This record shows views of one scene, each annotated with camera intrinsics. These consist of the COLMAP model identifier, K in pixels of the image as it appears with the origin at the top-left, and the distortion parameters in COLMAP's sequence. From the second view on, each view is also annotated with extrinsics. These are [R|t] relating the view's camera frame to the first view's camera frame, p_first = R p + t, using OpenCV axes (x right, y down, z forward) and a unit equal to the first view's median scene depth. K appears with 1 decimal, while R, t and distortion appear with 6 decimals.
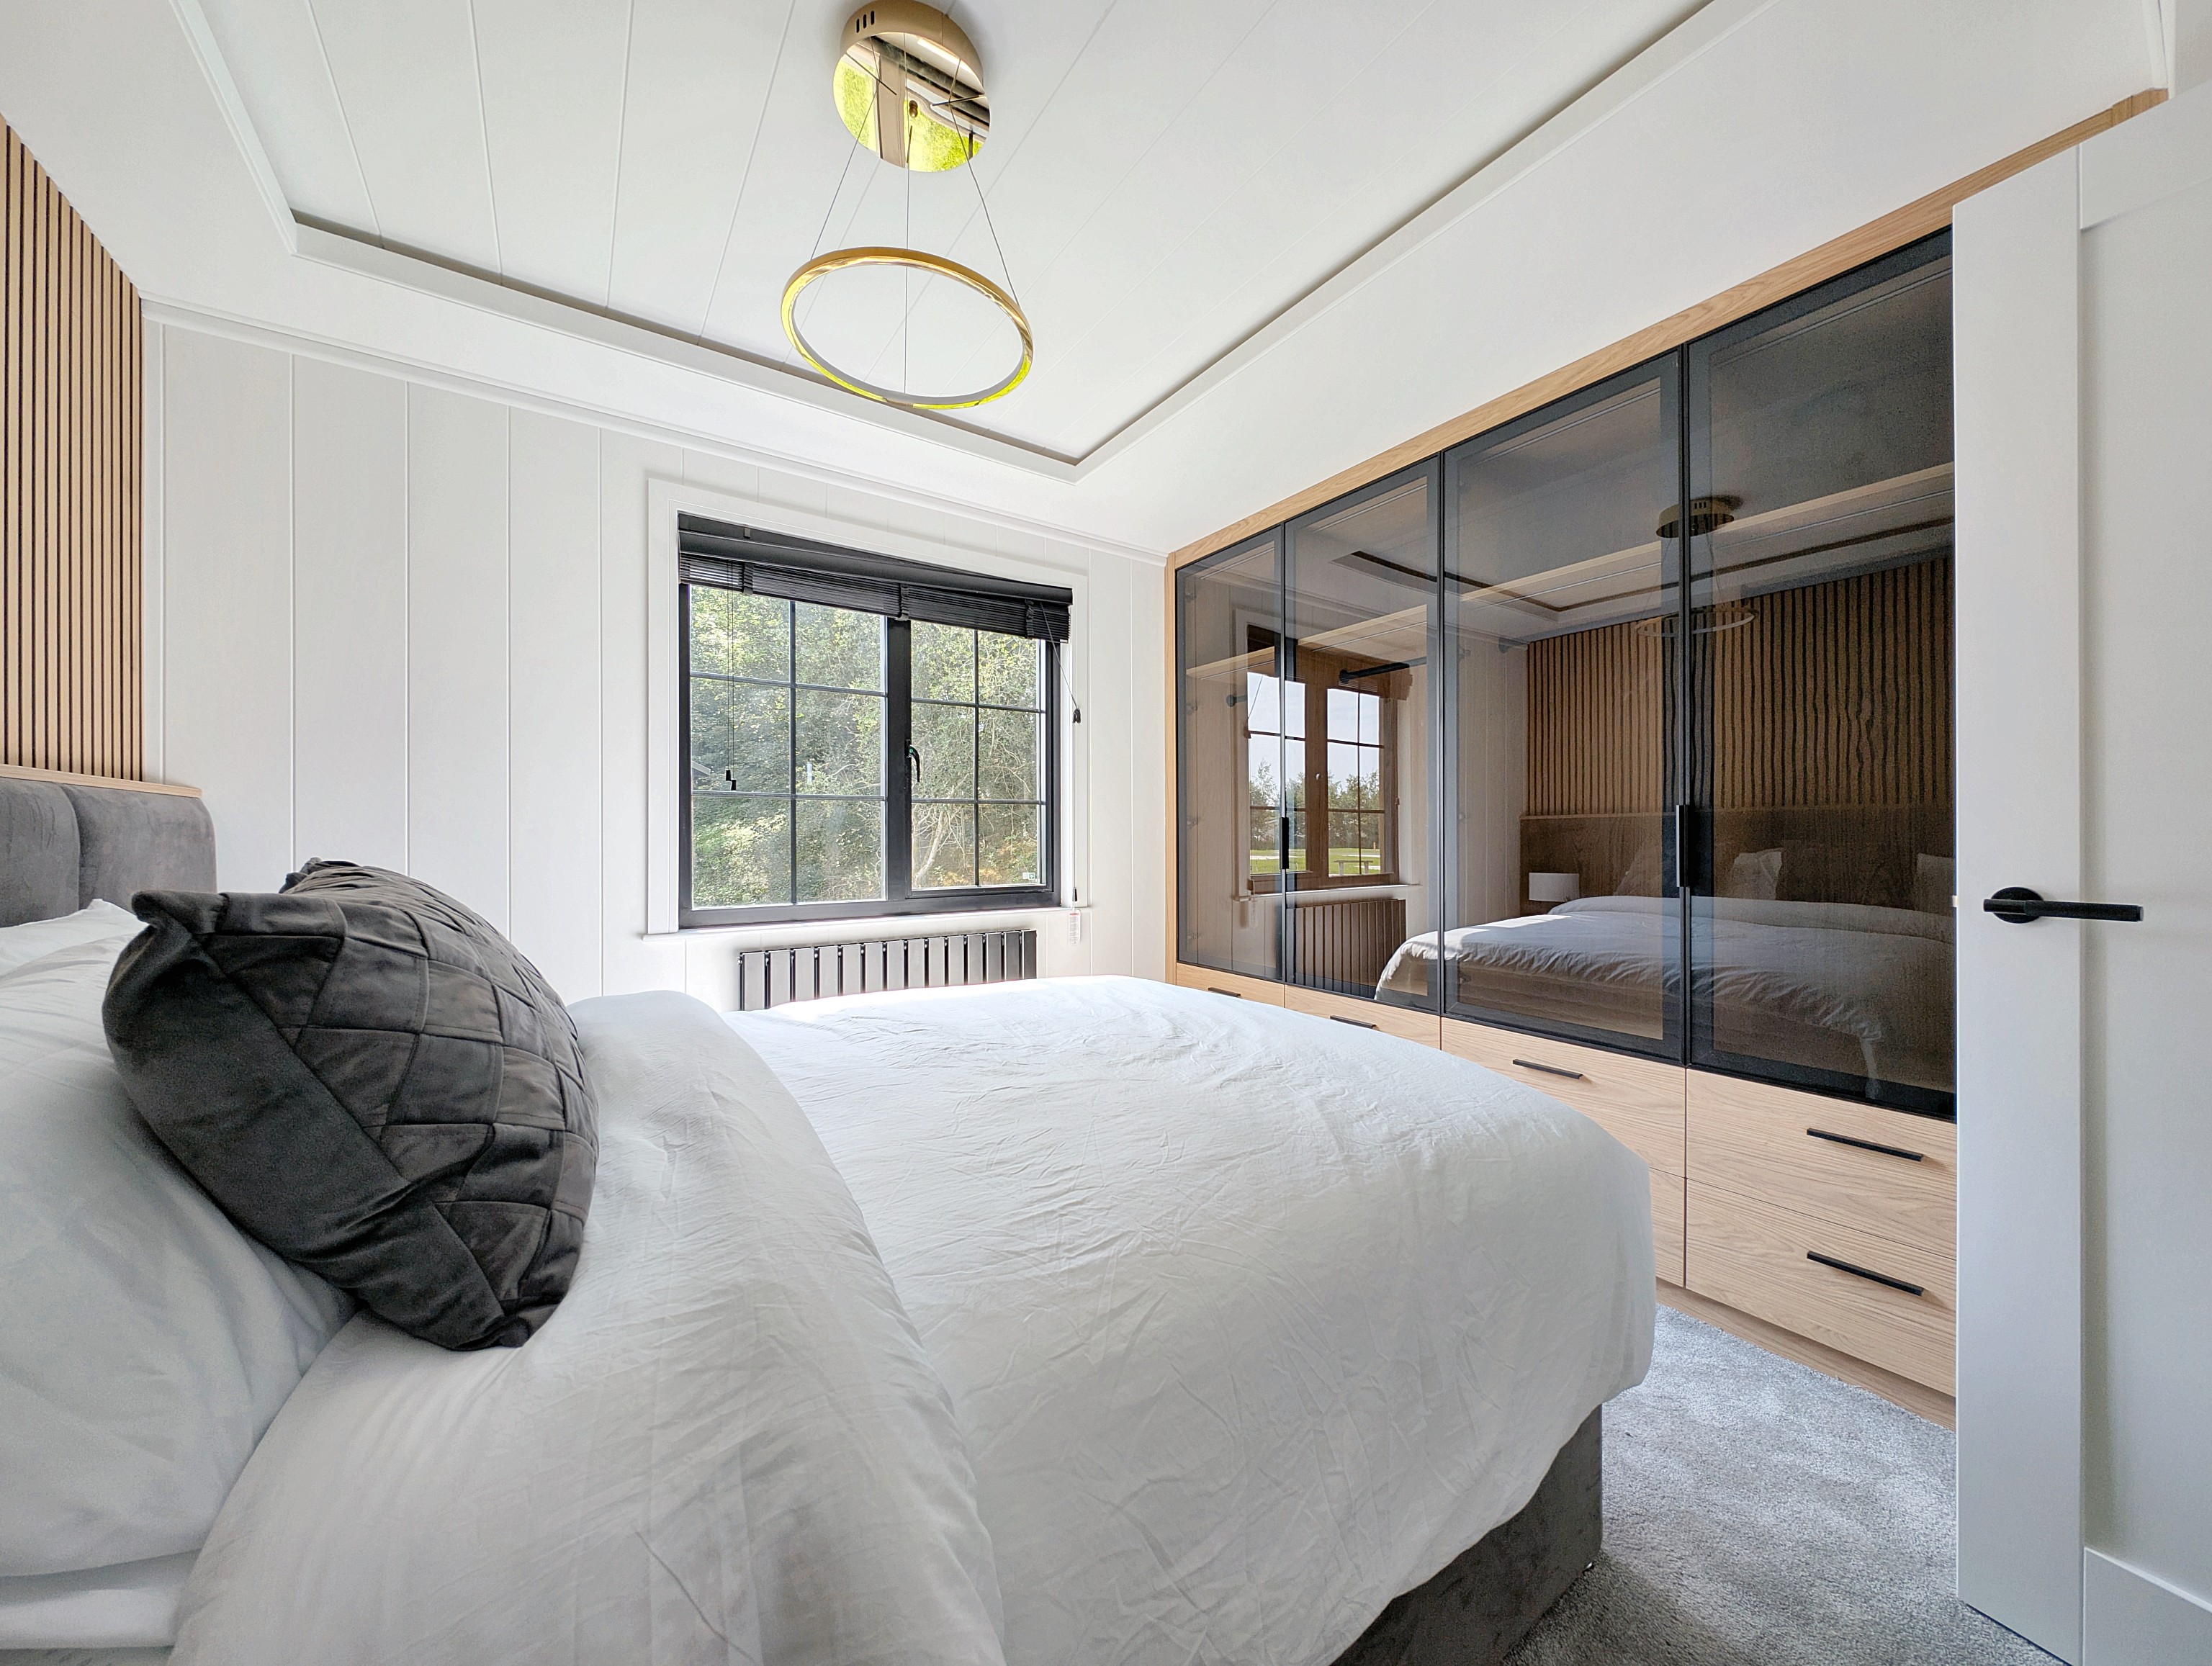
lens RADIAL K [[780.0, 0, 1104.5], [0, 780.0, 834.2], [0, 0, 1]] dist [0.009945, -0.006148]
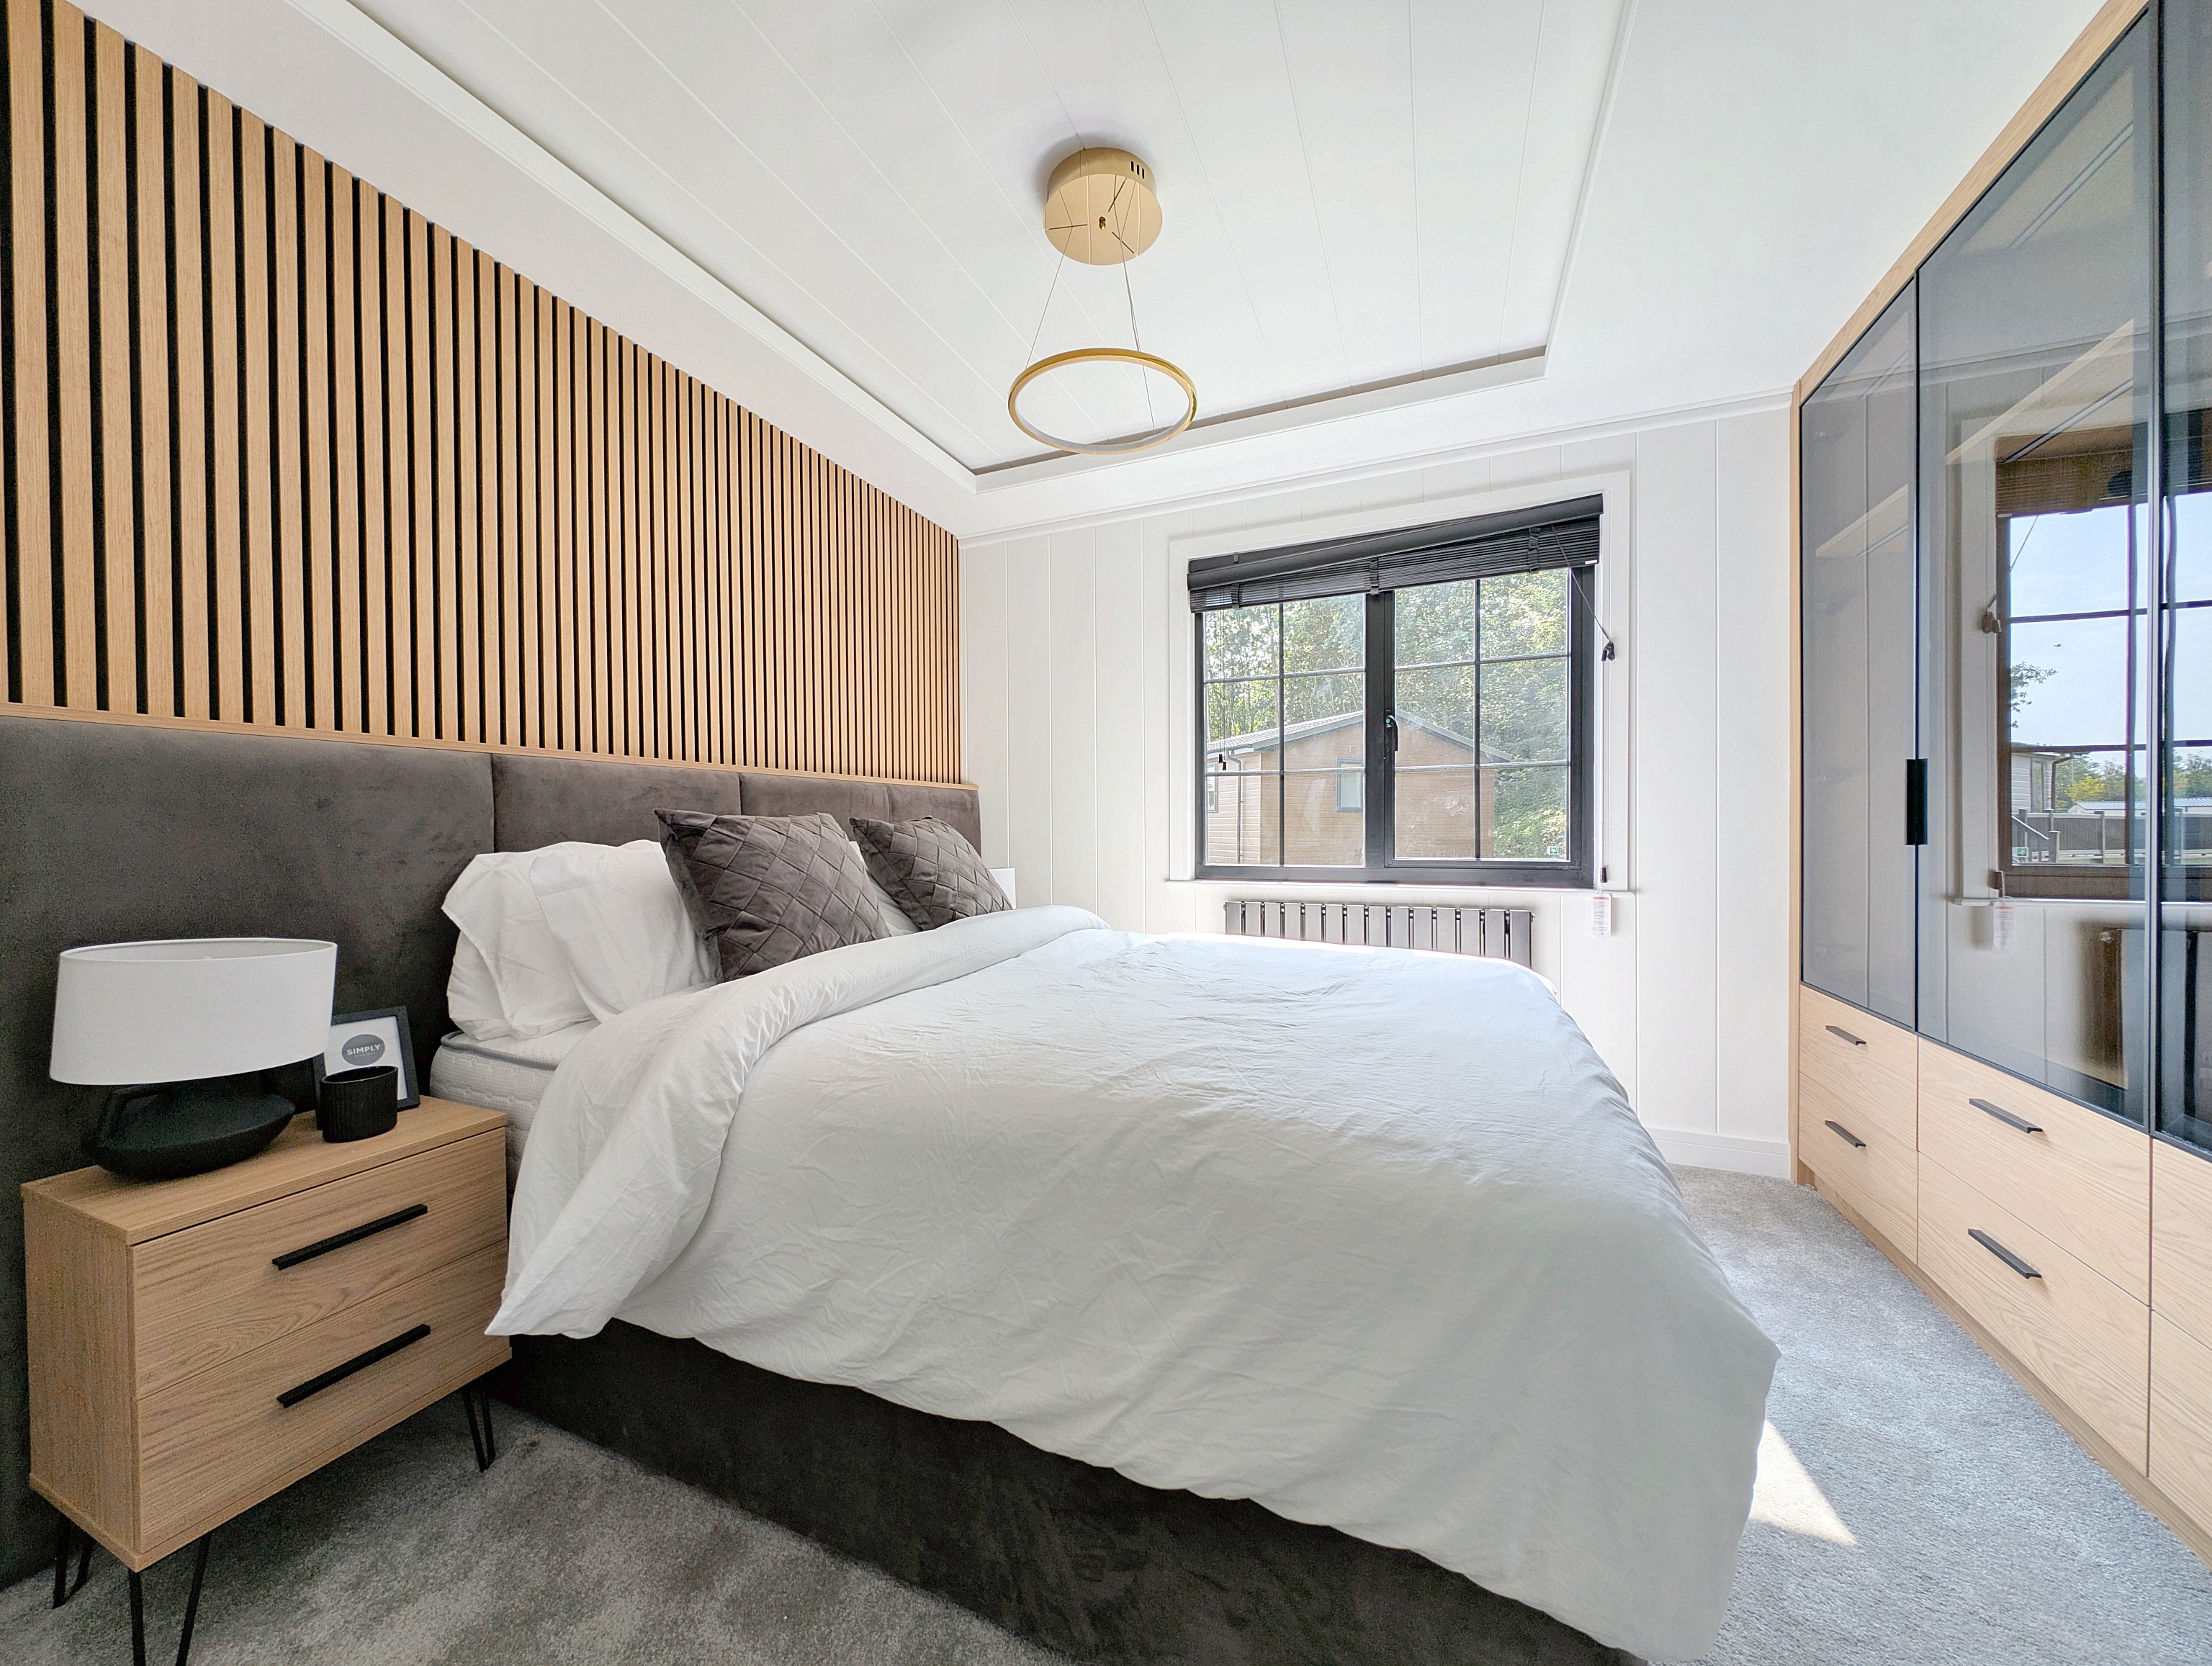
lens RADIAL K [[784.9, 0, 1105.6], [0, 784.9, 834.3], [0, 0, 1]] dist [0.002554, -0.001592]
pose [[0.536950, 0.004112, -0.843604, 0.424002], [0.006517, 0.999938, 0.009022, 0.028759], [0.843589, -0.010342, 0.536890, 0.152610]]
